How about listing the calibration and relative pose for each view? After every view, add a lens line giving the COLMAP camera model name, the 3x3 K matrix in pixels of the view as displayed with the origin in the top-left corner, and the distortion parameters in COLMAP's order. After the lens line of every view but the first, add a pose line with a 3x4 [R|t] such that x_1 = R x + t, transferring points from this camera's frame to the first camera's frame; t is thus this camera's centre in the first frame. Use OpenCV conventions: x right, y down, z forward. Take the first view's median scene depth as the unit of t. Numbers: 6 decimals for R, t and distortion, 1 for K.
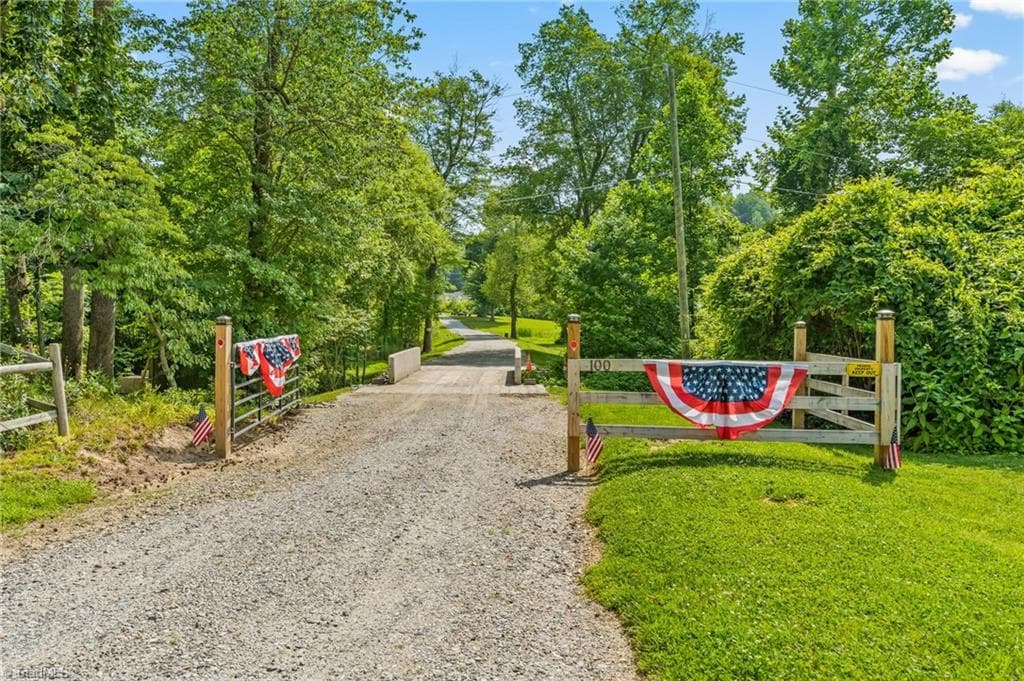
lens RADIAL K [[522.1, 0, 512.0], [0, 522.1, 340.5], [0, 0, 1]] dist [0.001763, -0.000011]
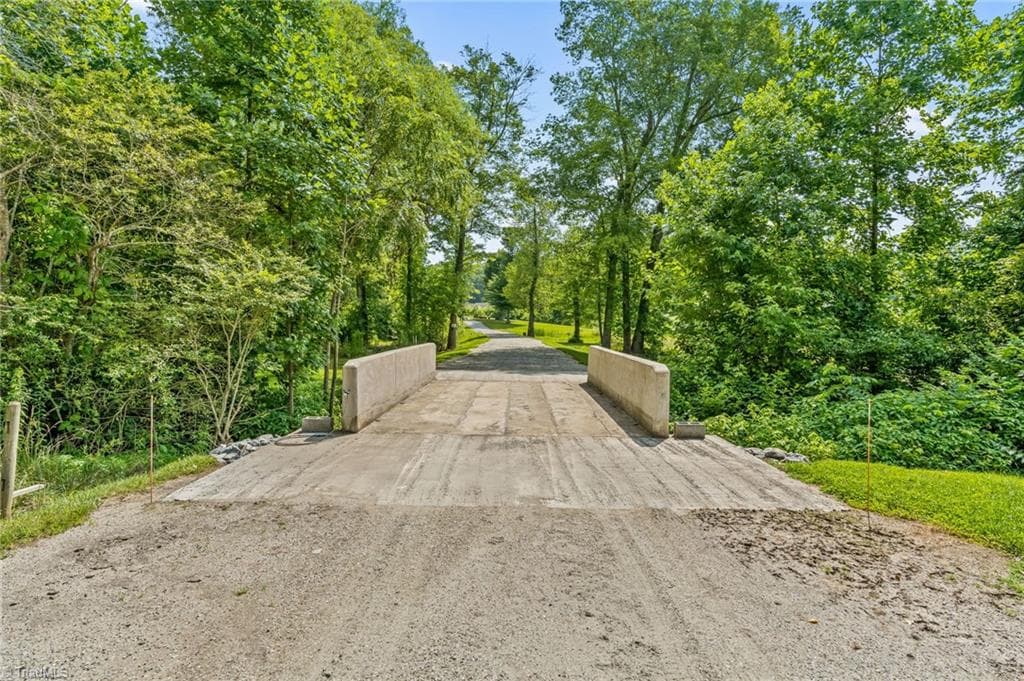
lens RADIAL K [[405.1, 0, 512.0], [0, 405.1, 340.5], [0, 0, 1]] dist [-0.000627, -0.000033]
pose [[0.999649, 0.017559, -0.019822, -0.037009], [-0.017530, 0.999845, 0.001595, 0.003553], [0.019847, -0.001247, 0.999802, 0.256368]]
